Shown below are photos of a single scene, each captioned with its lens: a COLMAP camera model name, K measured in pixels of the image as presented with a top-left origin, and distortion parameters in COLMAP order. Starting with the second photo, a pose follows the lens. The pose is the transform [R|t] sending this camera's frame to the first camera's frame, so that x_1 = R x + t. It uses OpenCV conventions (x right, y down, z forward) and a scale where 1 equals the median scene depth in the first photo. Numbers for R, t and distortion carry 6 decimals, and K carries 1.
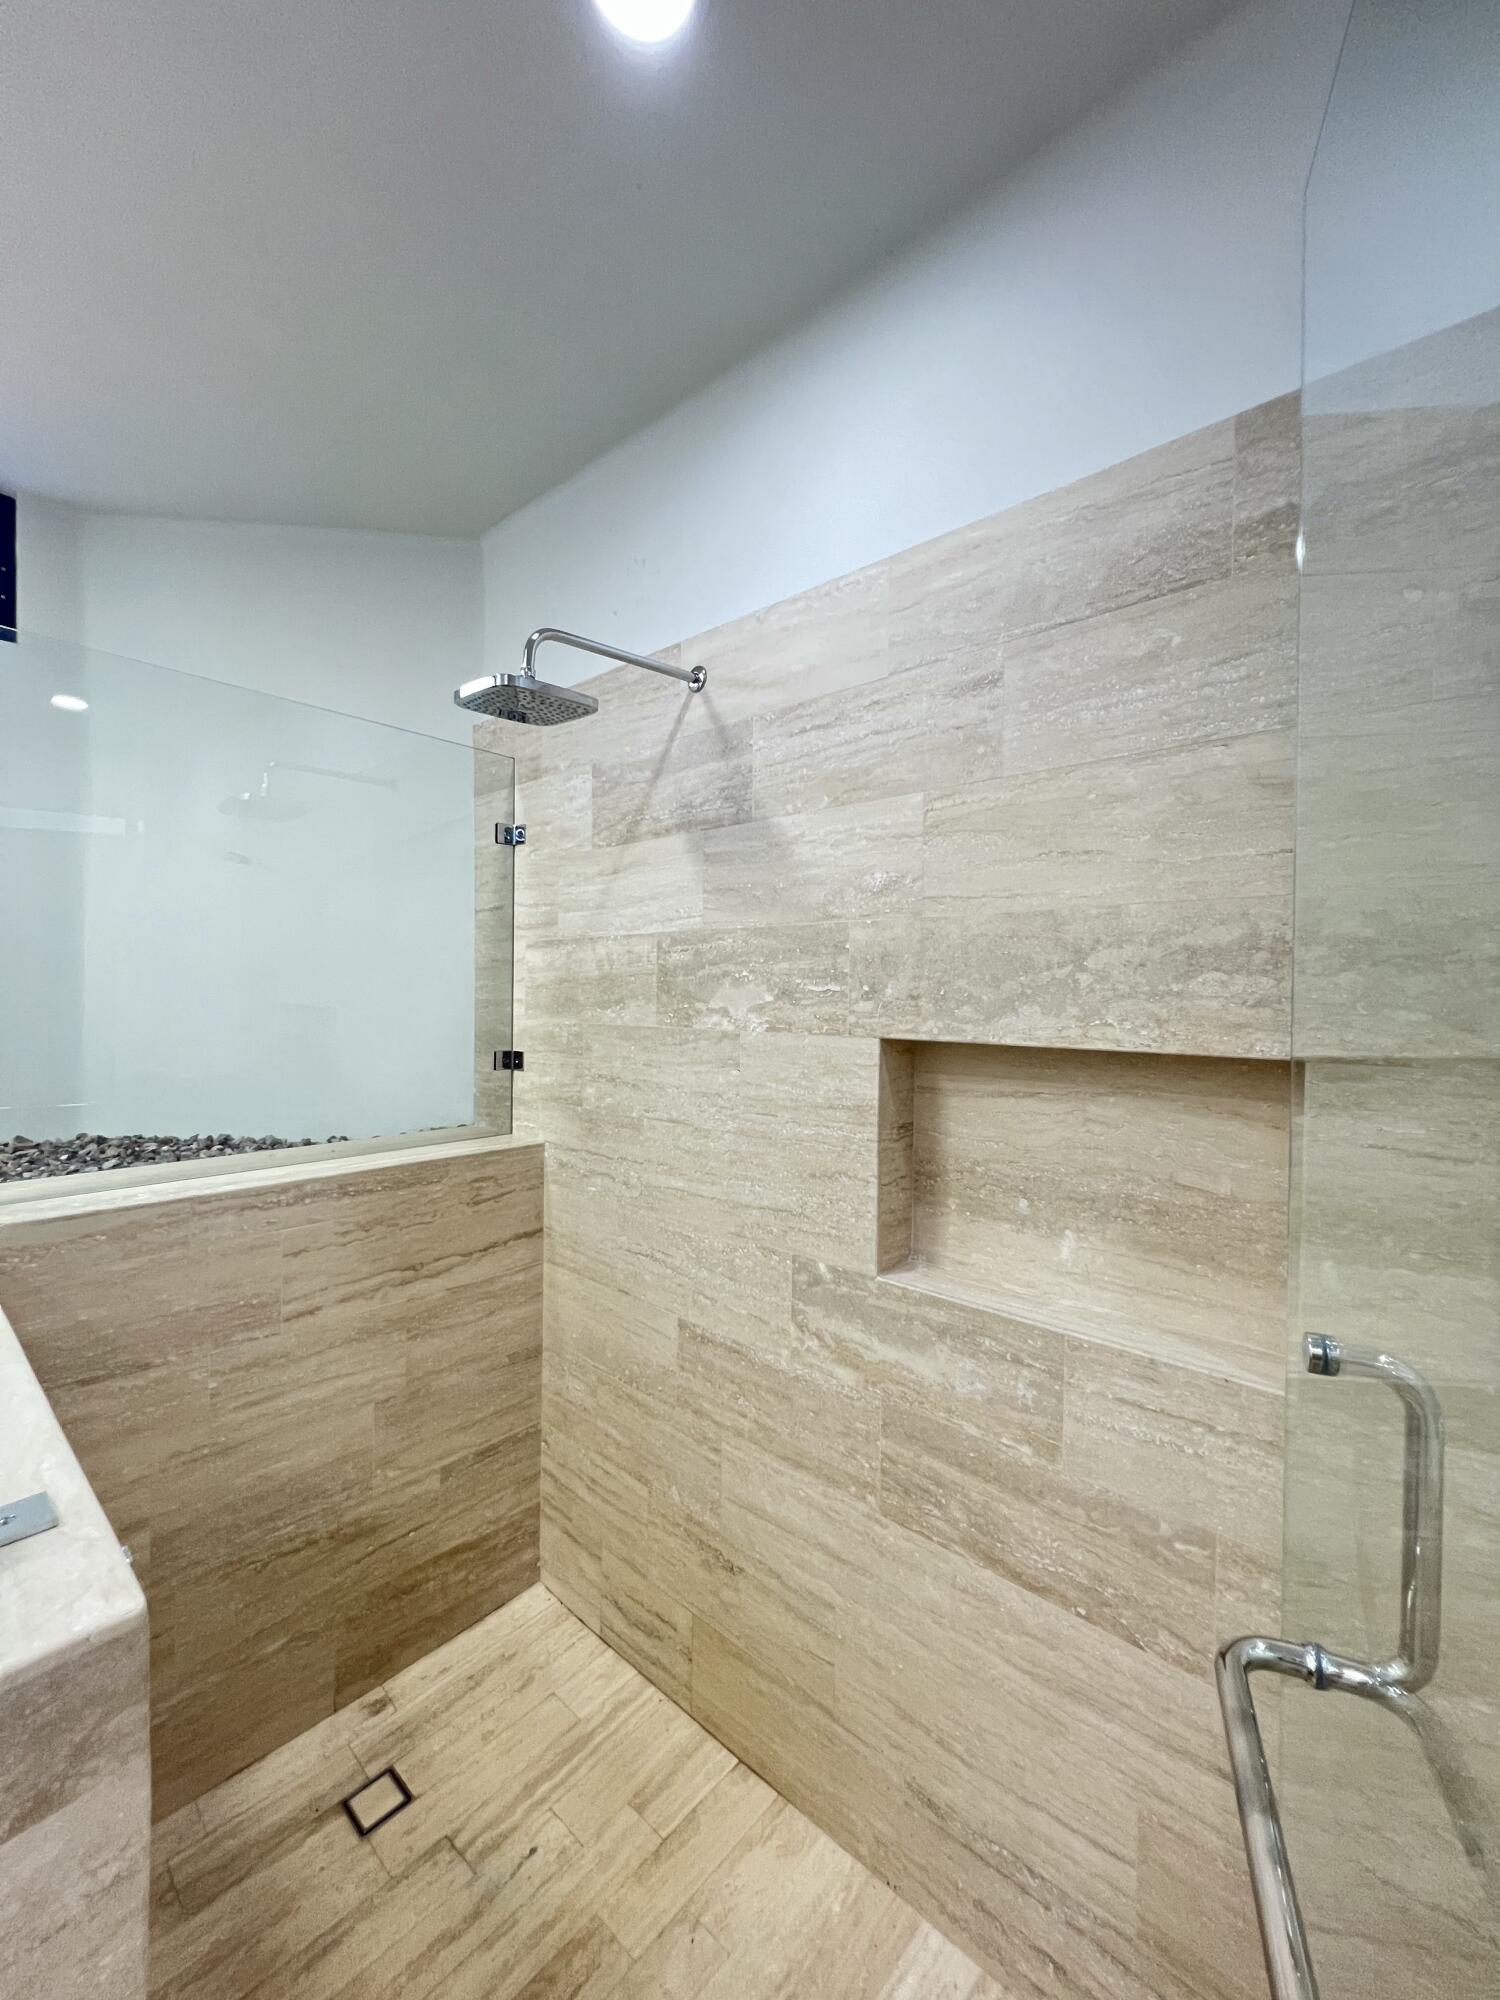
lens RADIAL K [[798.0, 0, 750.0], [0, 798.0, 1000.0], [0, 0, 1]] dist [0.000020, -0.000024]
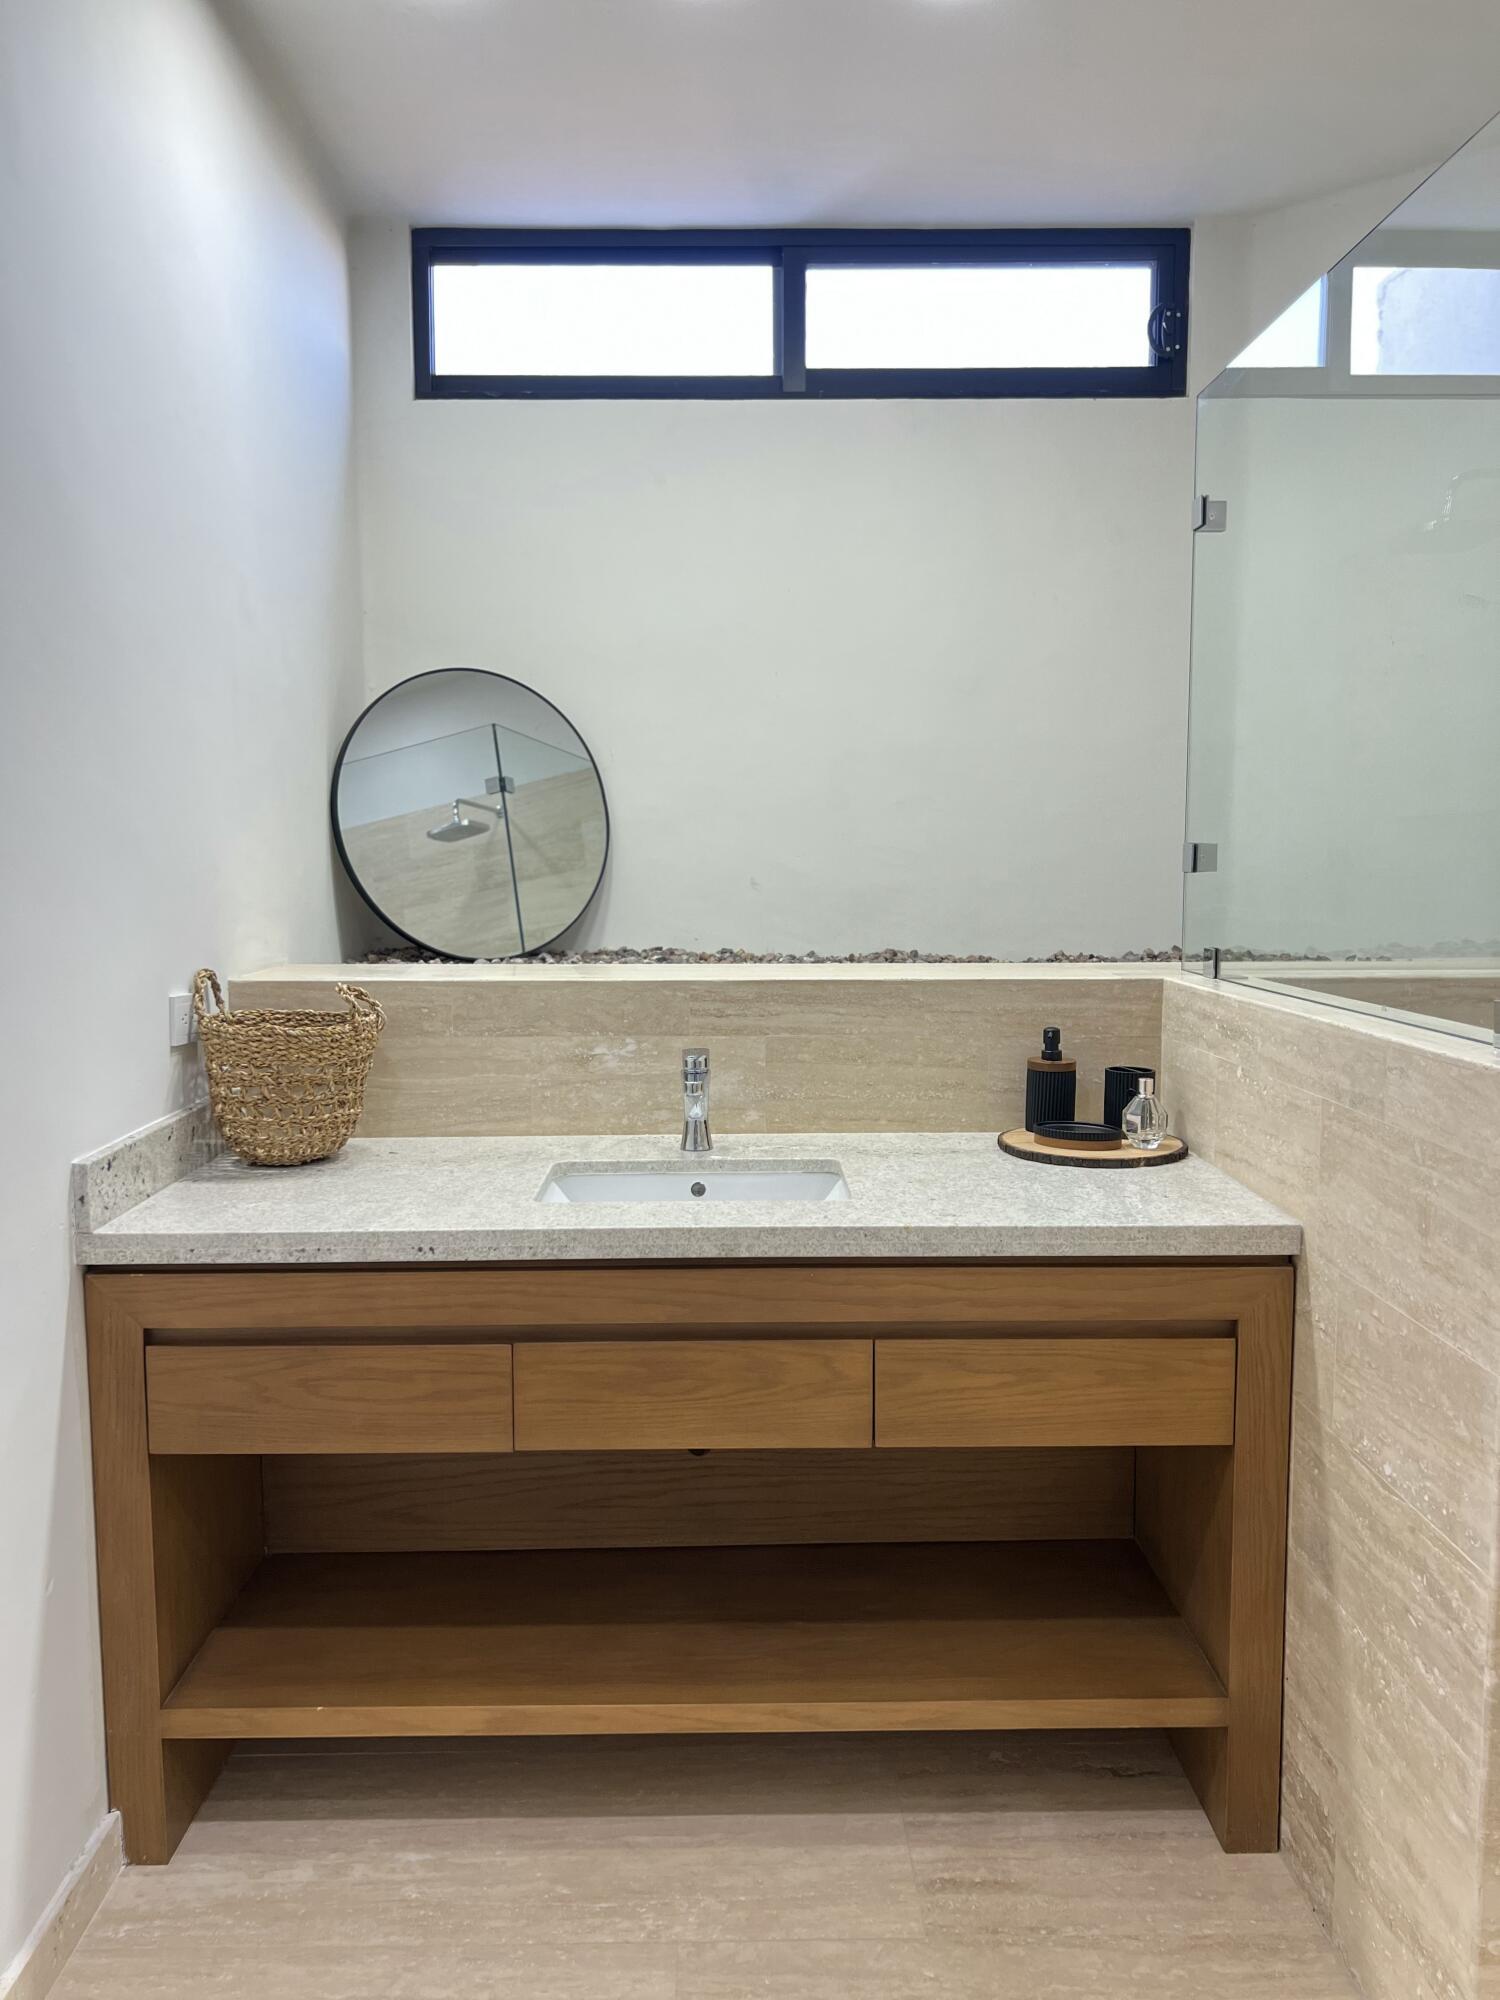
lens RADIAL K [[1497.6, 0, 750.0], [0, 1497.6, 1000.0], [0, 0, 1]] dist [0.059422, -0.082049]
pose [[0.681399, 0.055272, -0.729822, 0.035636], [0.005232, 0.996751, 0.080372, 0.108872], [0.731894, -0.058584, 0.678896, -0.663189]]
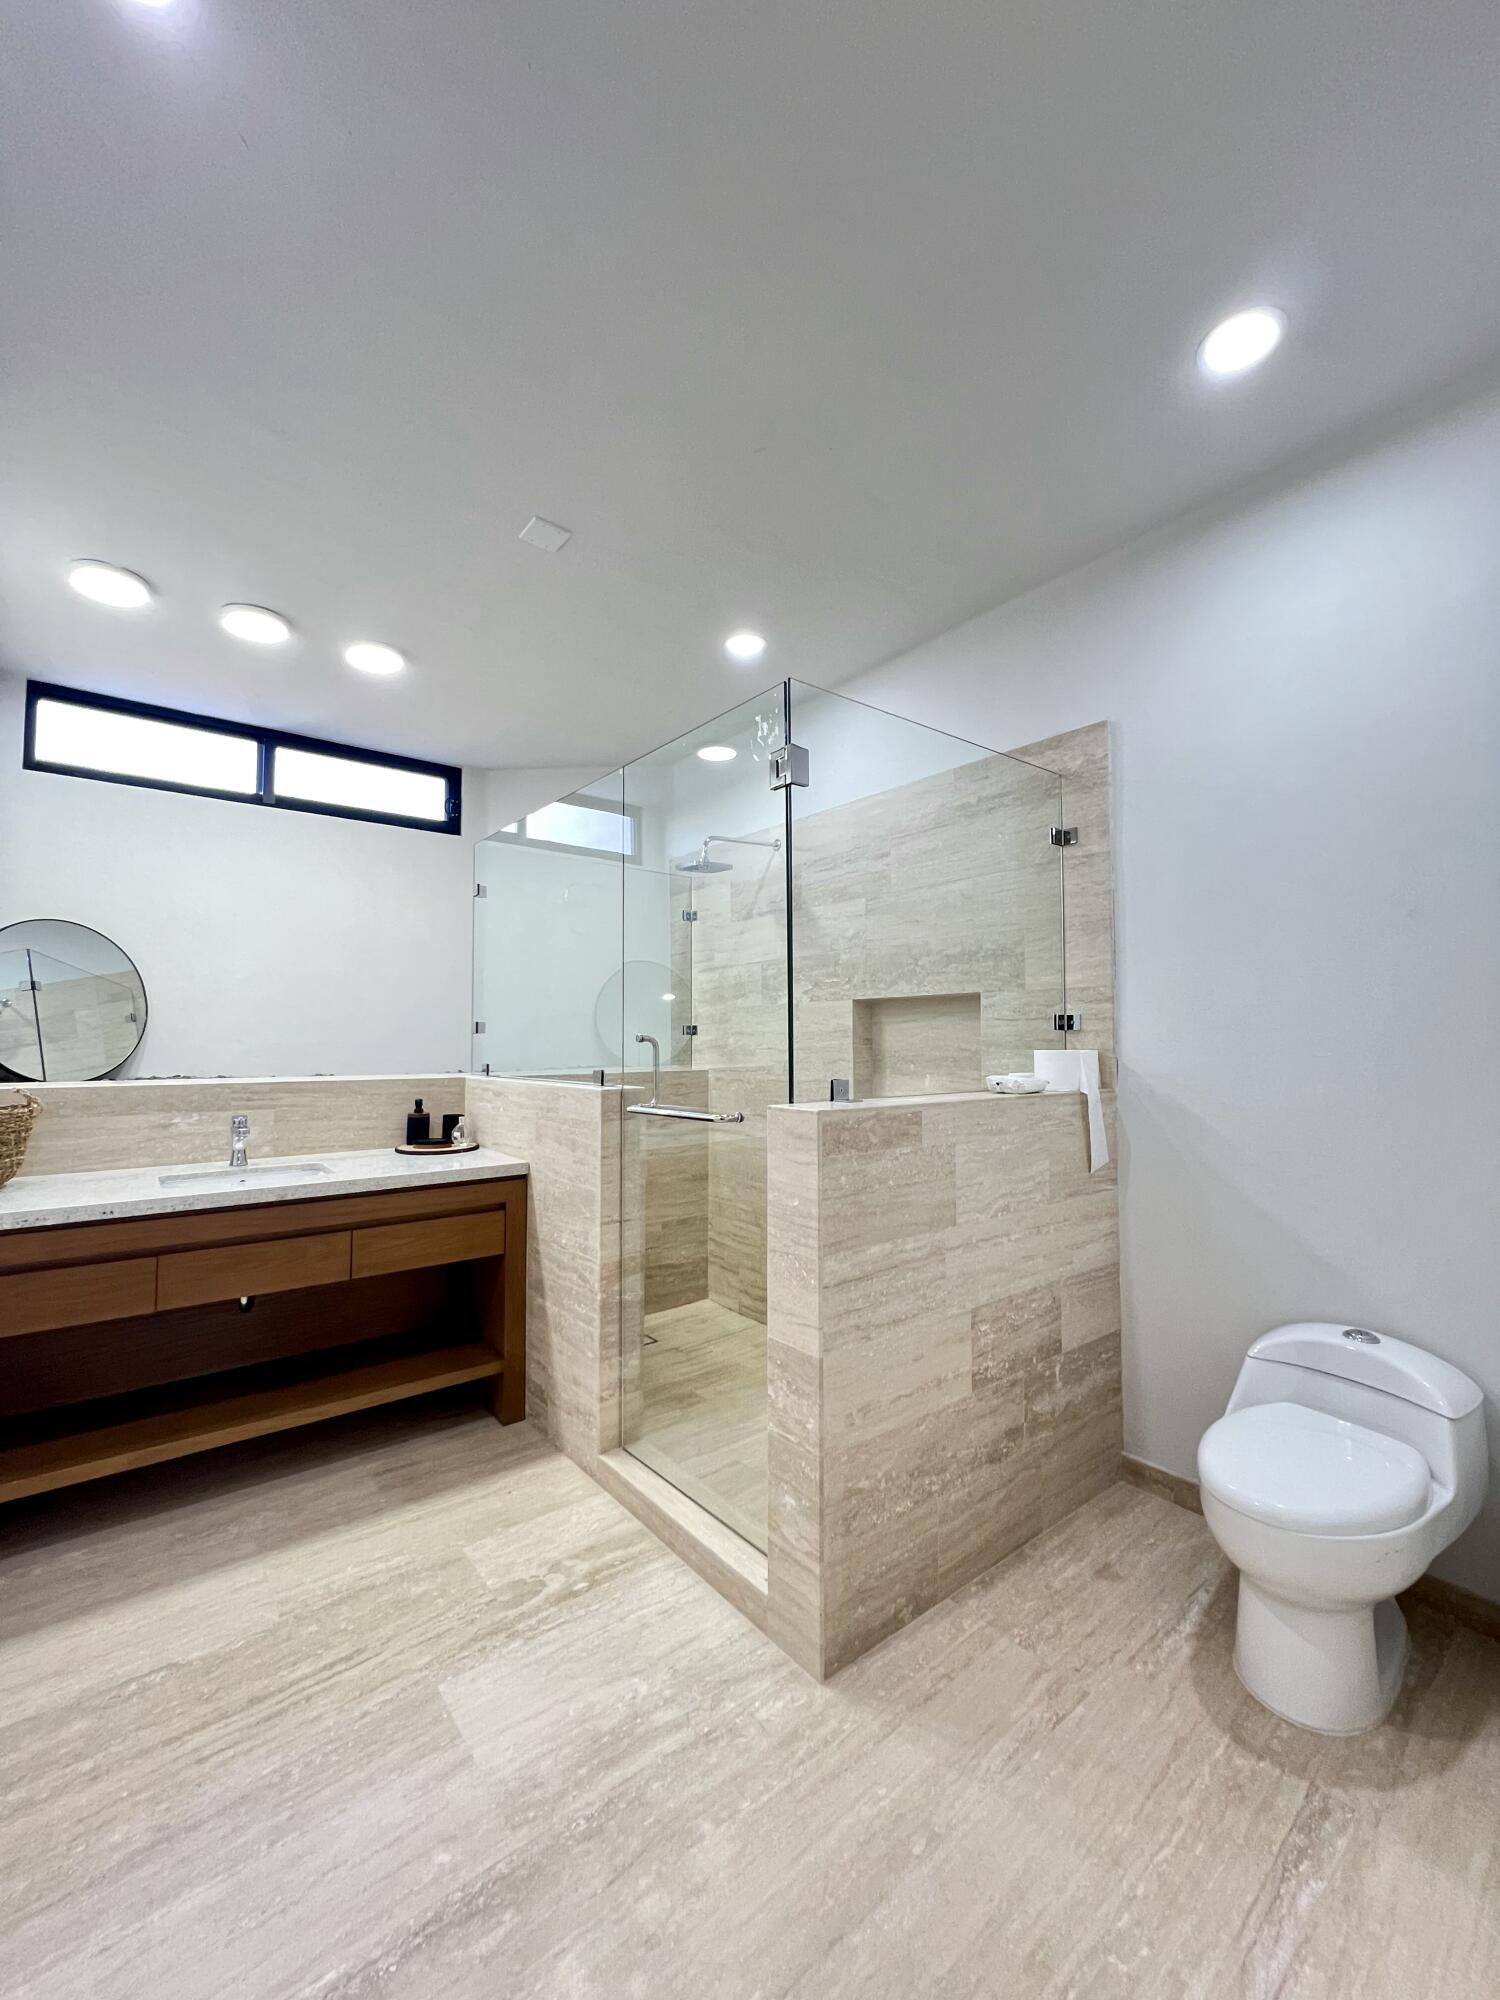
lens RADIAL K [[815.1, 0, 750.0], [0, 815.1, 1000.0], [0, 0, 1]] dist [0.000354, 0.000170]
pose [[0.986981, -0.023270, -0.159148, 0.196135], [0.013161, 0.997845, -0.064277, 0.158440], [0.160300, 0.061346, 0.985160, -1.136851]]
